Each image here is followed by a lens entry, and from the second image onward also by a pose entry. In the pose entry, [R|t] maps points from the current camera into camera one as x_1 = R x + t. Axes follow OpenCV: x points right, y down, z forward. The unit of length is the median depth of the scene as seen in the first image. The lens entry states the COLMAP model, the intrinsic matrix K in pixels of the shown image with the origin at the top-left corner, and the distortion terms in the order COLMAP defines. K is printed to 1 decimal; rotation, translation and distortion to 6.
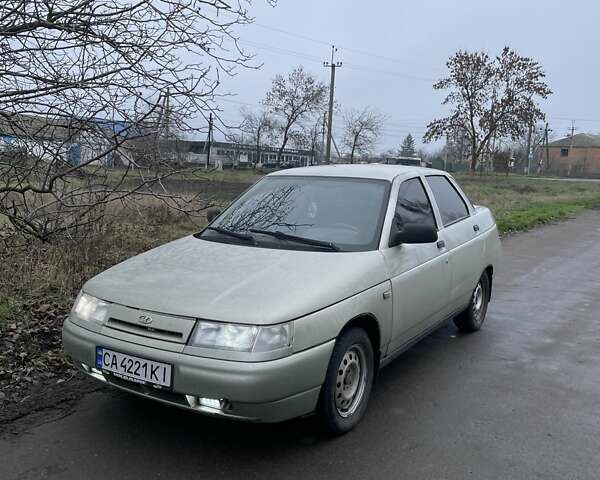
lens RADIAL K [[588.5, 0, 300.0], [0, 588.5, 240.0], [0, 0, 1]] dist [0.081208, -0.143735]
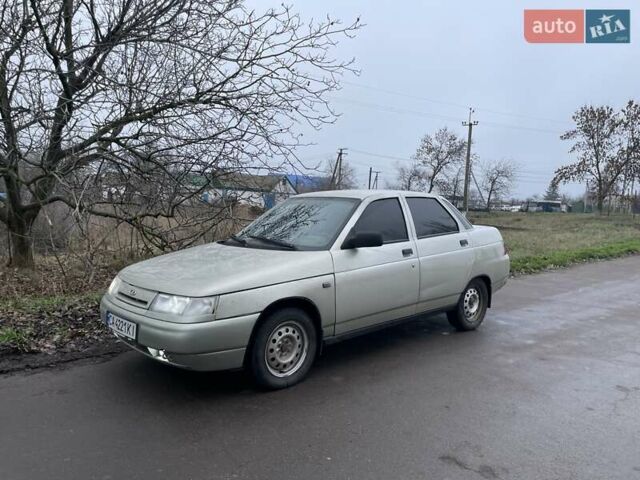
lens RADIAL K [[470.9, 0, 320.0], [0, 470.9, 240.0], [0, 0, 1]] dist [0.106863, -0.147739]
pose [[0.968357, 0.011848, -0.249287, 0.426739], [-0.026185, 0.998183, -0.054274, 0.057759], [0.248191, 0.059084, 0.966908, 0.010322]]
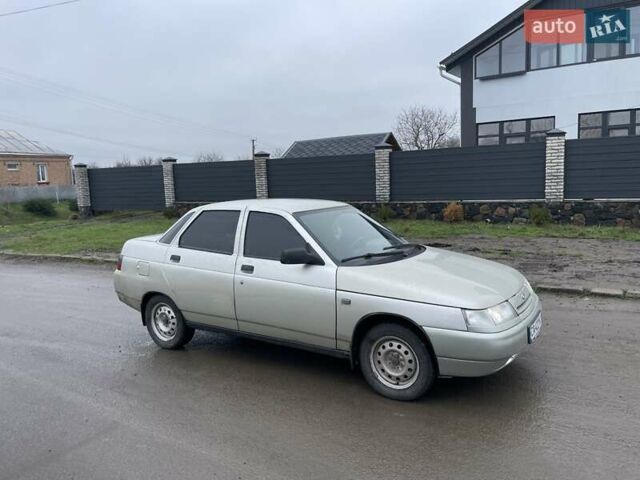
lens RADIAL K [[470.9, 0, 320.0], [0, 470.9, 240.0], [0, 0, 1]] dist [0.106863, -0.147739]
pose [[0.043601, -0.139296, 0.989290, -1.424718], [0.170191, 0.976794, 0.130035, -0.249241], [-0.984446, 0.162698, 0.066296, 1.352747]]
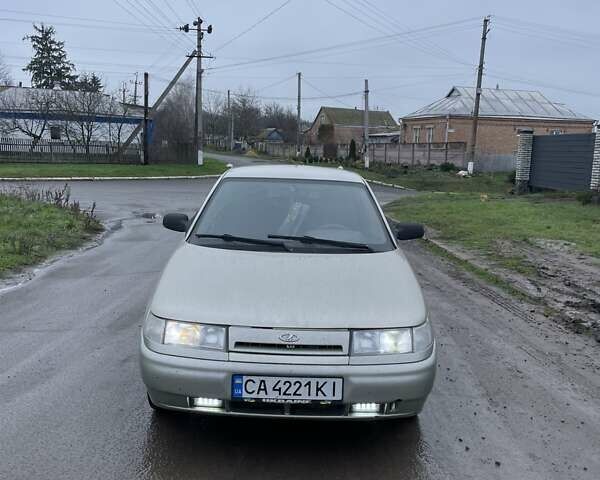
lens RADIAL K [[588.5, 0, 300.0], [0, 588.5, 240.0], [0, 0, 1]] dist [0.081208, -0.143735]
pose [[0.849443, -0.061927, 0.524033, -0.708075], [0.048885, 0.998054, 0.038703, -0.058292], [-0.525411, -0.007259, 0.850818, 0.167125]]
